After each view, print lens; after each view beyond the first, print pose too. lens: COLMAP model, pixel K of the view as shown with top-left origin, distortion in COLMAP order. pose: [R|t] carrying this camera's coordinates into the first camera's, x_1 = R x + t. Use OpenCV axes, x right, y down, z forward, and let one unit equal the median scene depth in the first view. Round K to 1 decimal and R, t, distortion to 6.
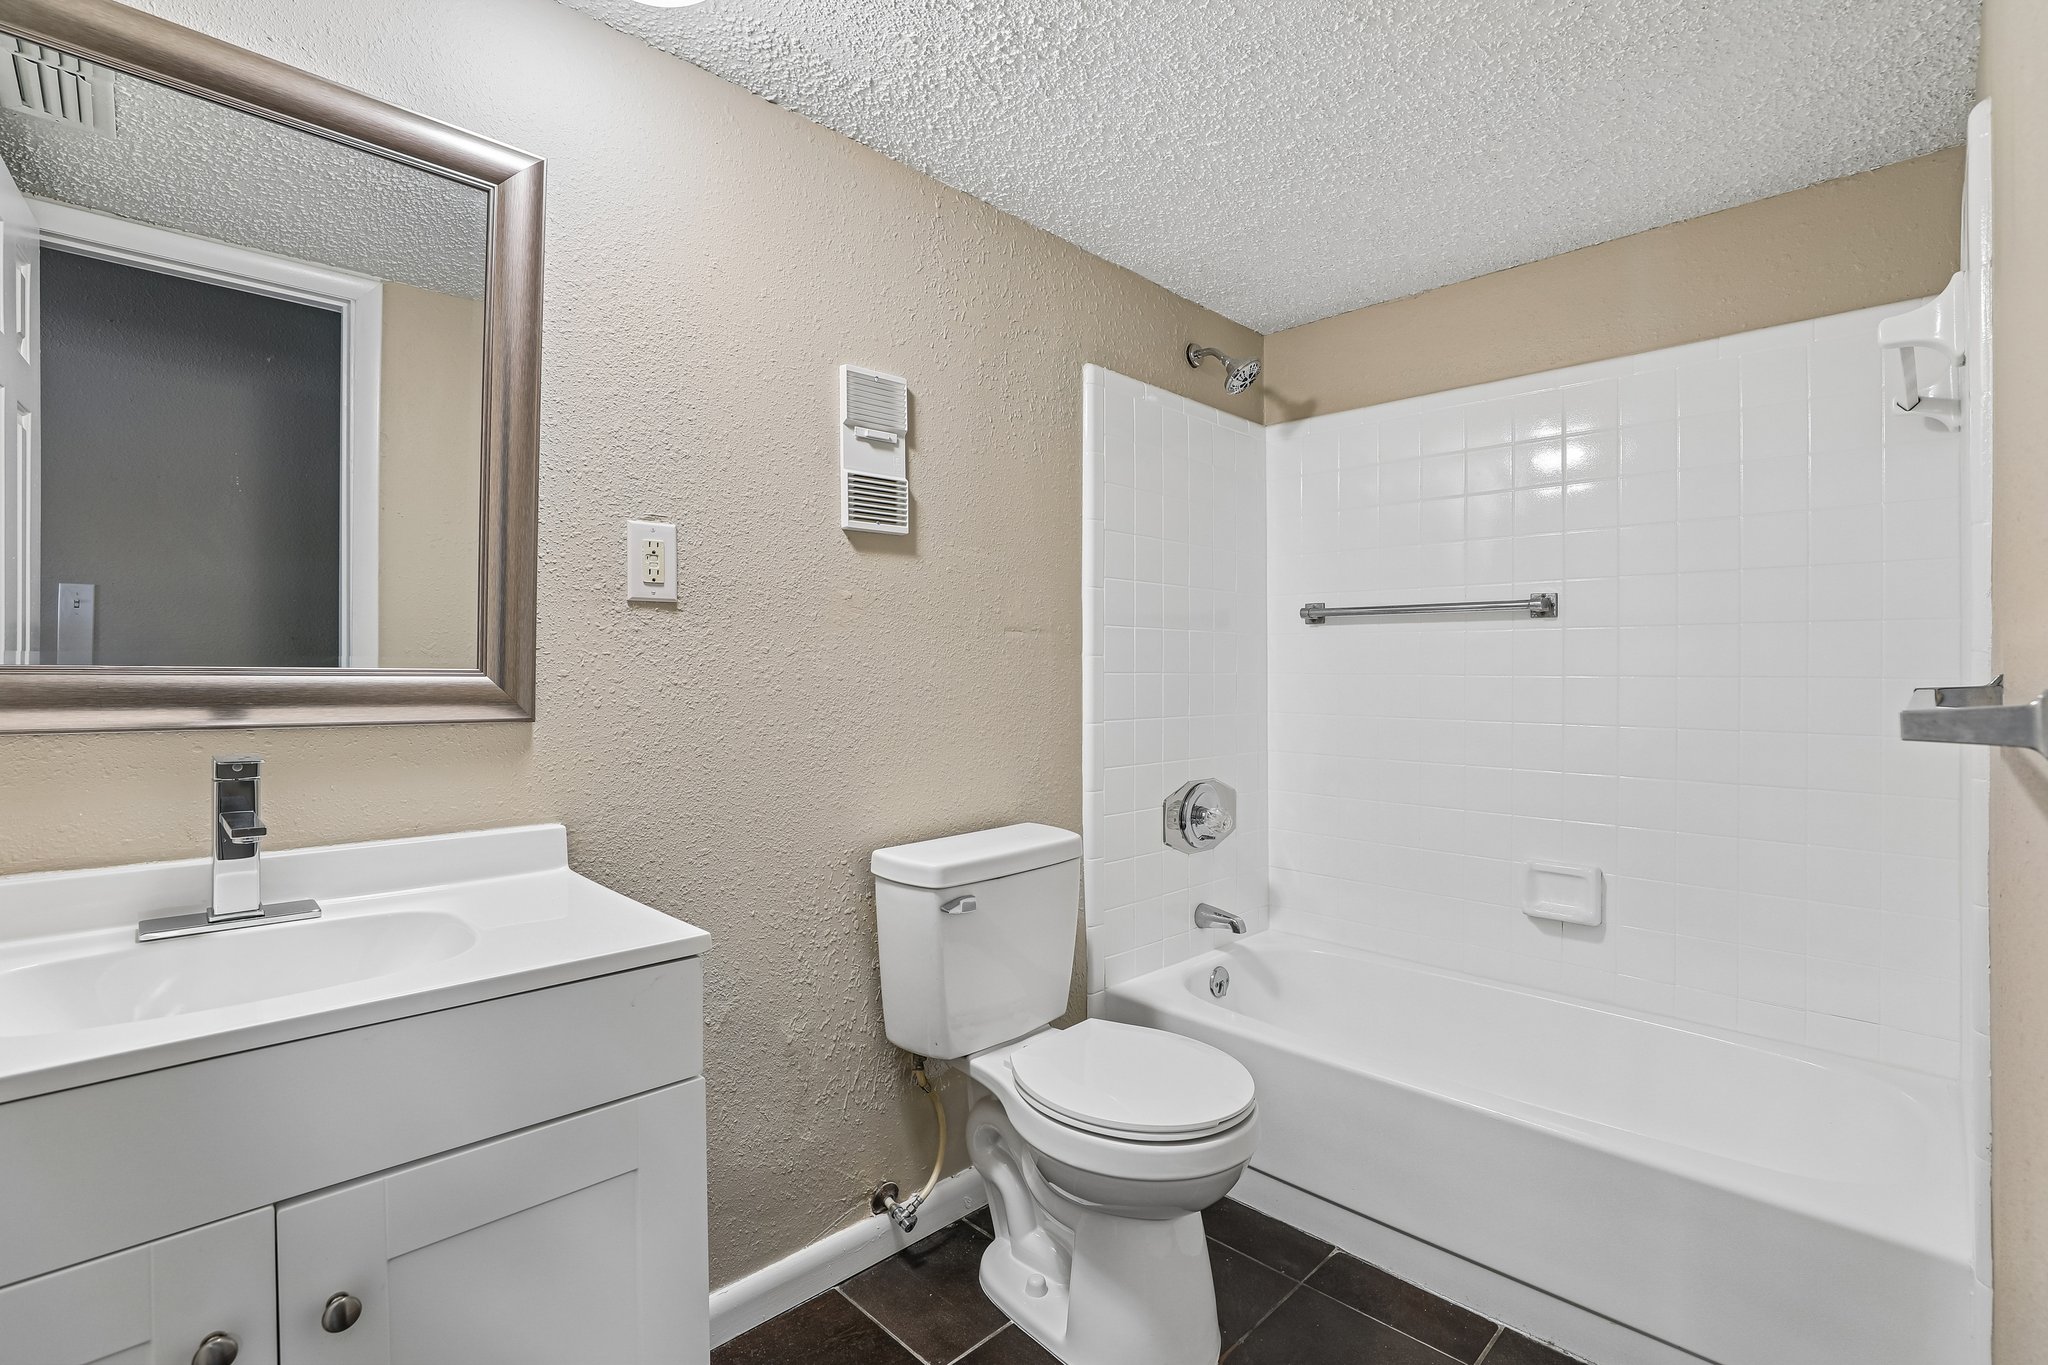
lens RADIAL K [[936.3, 0, 1023.8], [0, 936.3, 670.5], [0, 0, 1]] dist [-0.021123, 0.002201]
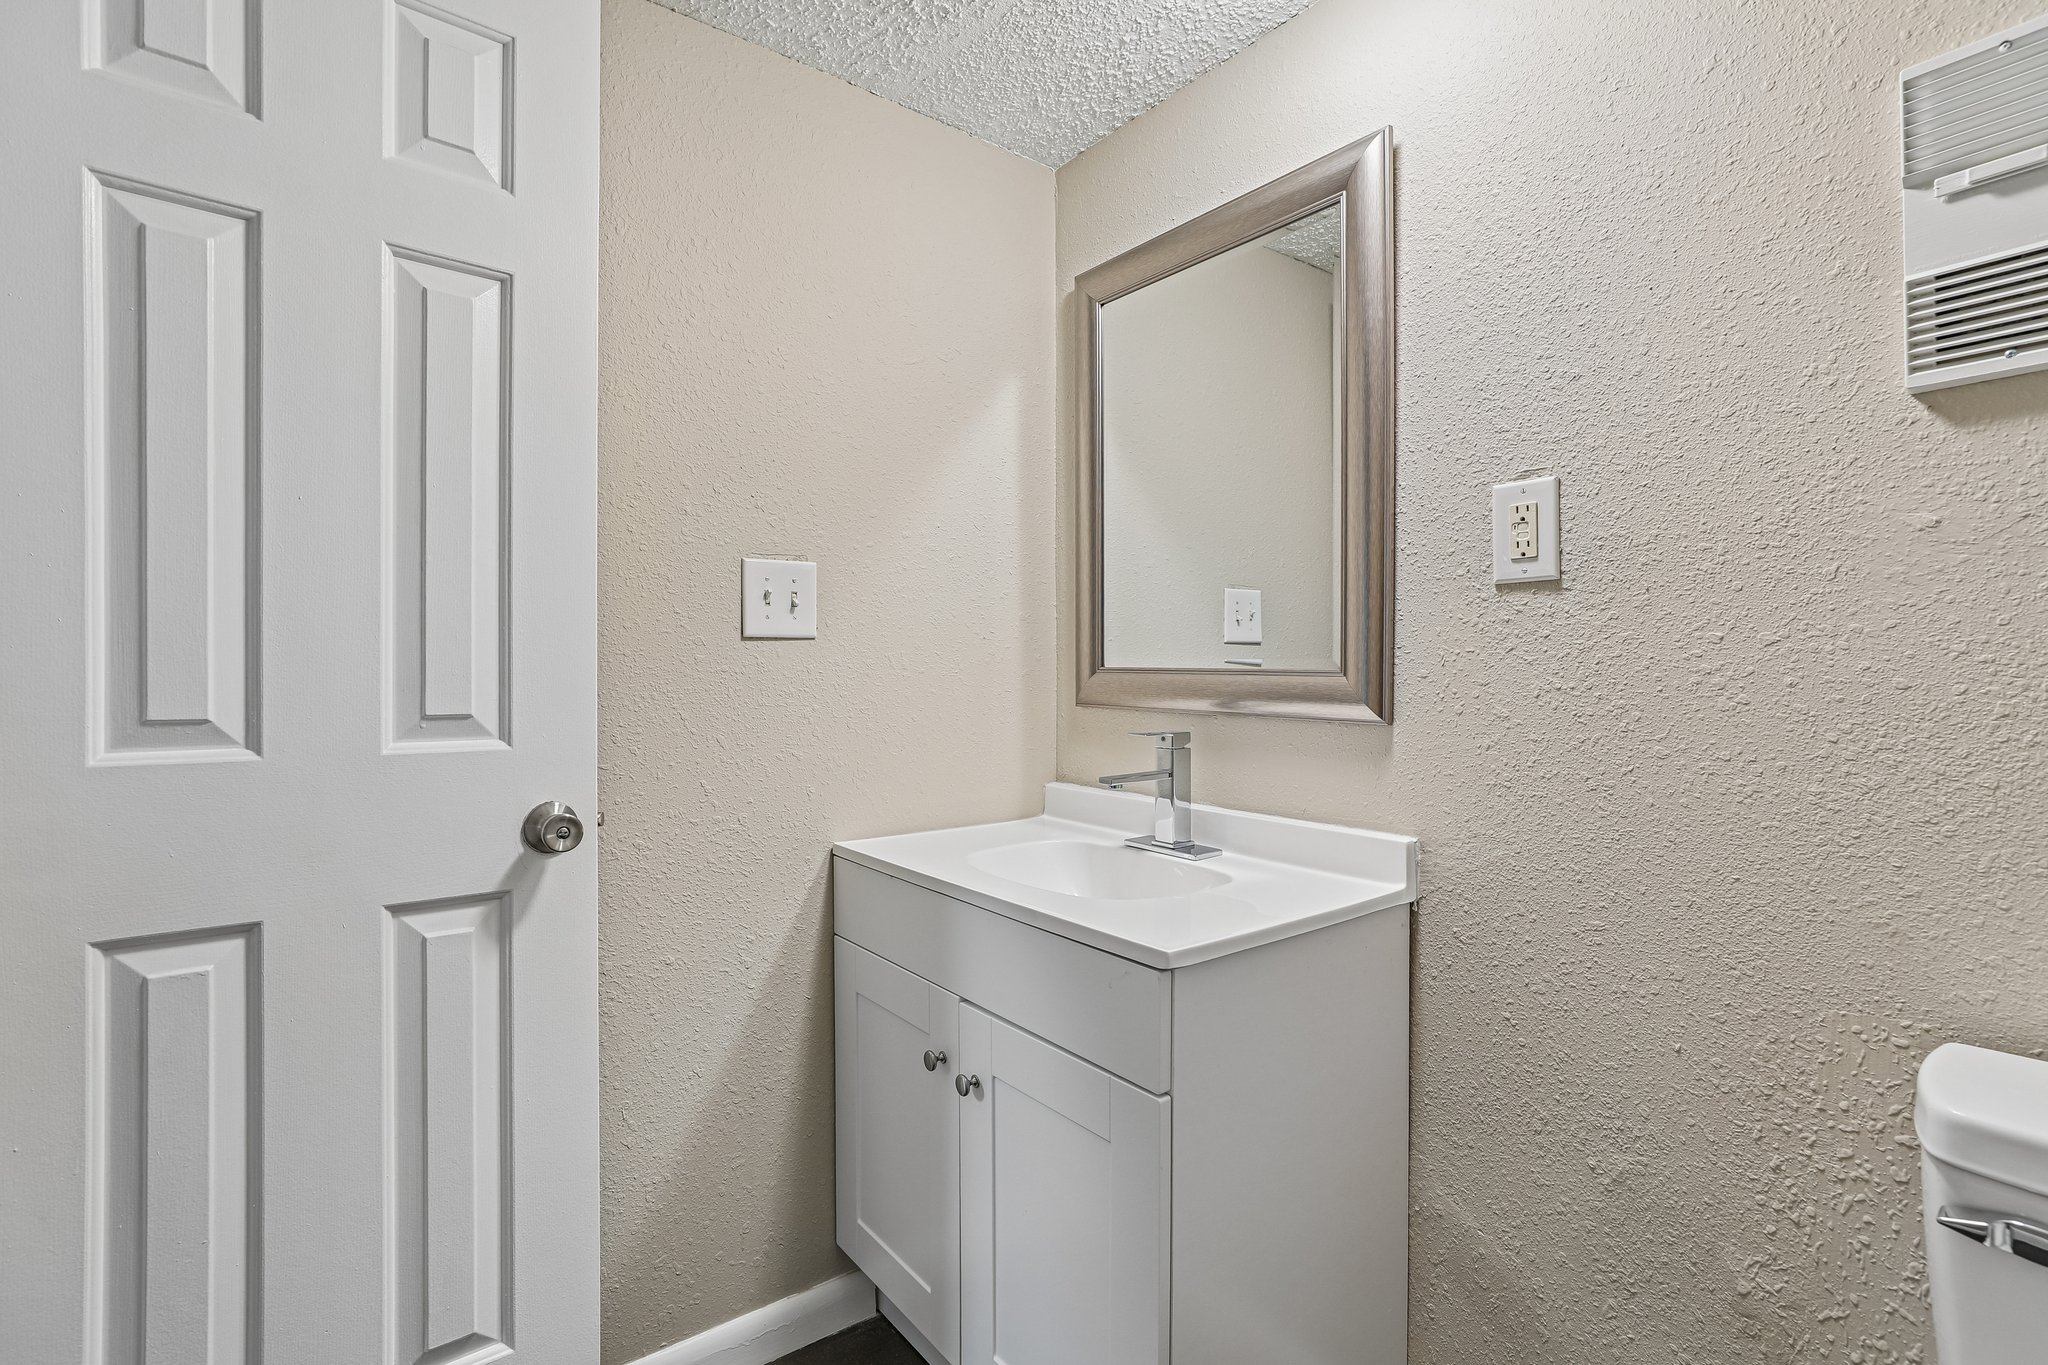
lens RADIAL K [[936.3, 0, 1026.7], [0, 936.3, 680.8], [0, 0, 1]] dist [-0.021123, 0.002201]
pose [[-0.112050, 0.008610, -0.993665, 0.422391], [-0.000605, 0.999962, 0.008733, 0.002020], [0.993702, 0.001580, -0.112040, 0.674329]]
